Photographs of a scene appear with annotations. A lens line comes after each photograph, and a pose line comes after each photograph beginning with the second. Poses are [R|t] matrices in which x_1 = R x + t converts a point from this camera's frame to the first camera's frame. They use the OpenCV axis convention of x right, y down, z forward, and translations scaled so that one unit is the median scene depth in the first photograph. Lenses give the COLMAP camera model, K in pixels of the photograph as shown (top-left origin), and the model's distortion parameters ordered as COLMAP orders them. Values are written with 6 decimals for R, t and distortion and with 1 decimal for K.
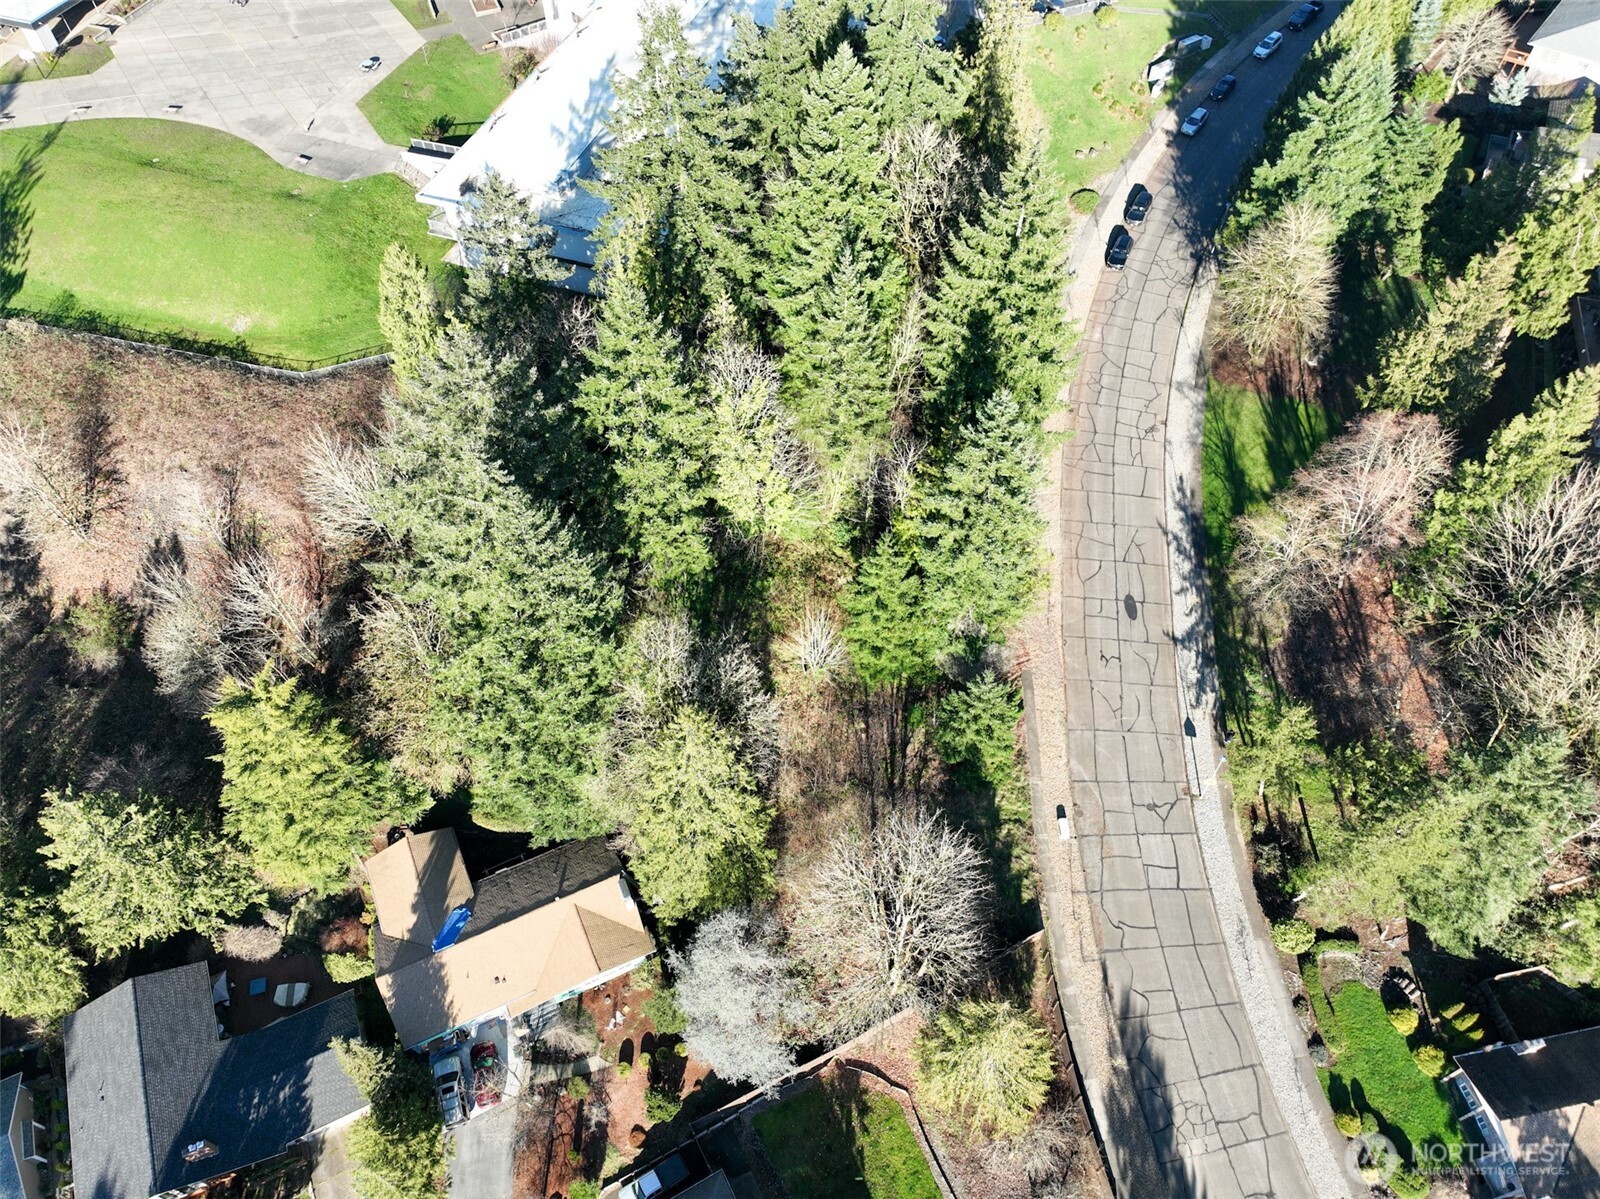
lens RADIAL K [[1137.4, 0, 807.1], [0, 1137.4, 595.2], [0, 0, 1]] dist [0.001415, 0.016931]
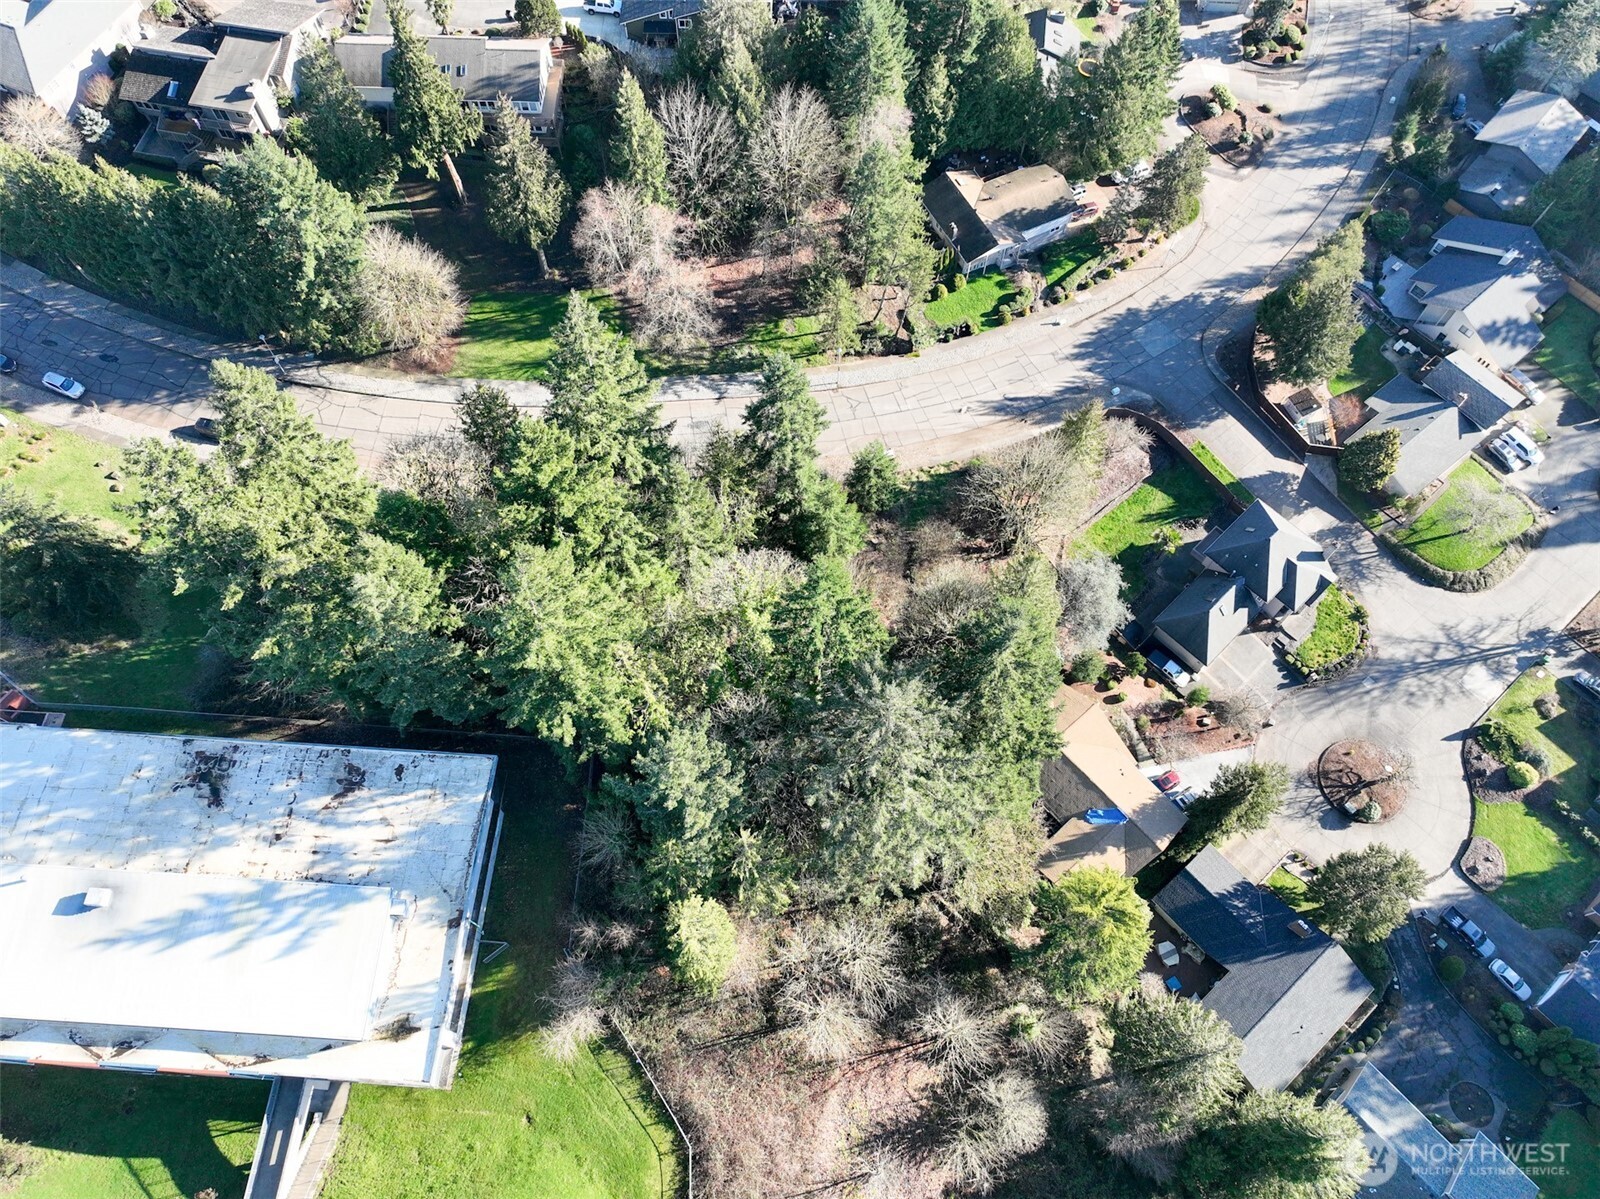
lens RADIAL K [[1137.4, 0, 807.1], [0, 1137.4, 595.2], [0, 0, 1]] dist [0.001415, 0.016931]
pose [[-0.263886, -0.864462, 0.427866, -0.502409], [0.759219, 0.087451, 0.644933, -0.761079], [-0.594938, 0.495033, 0.633239, 0.207800]]
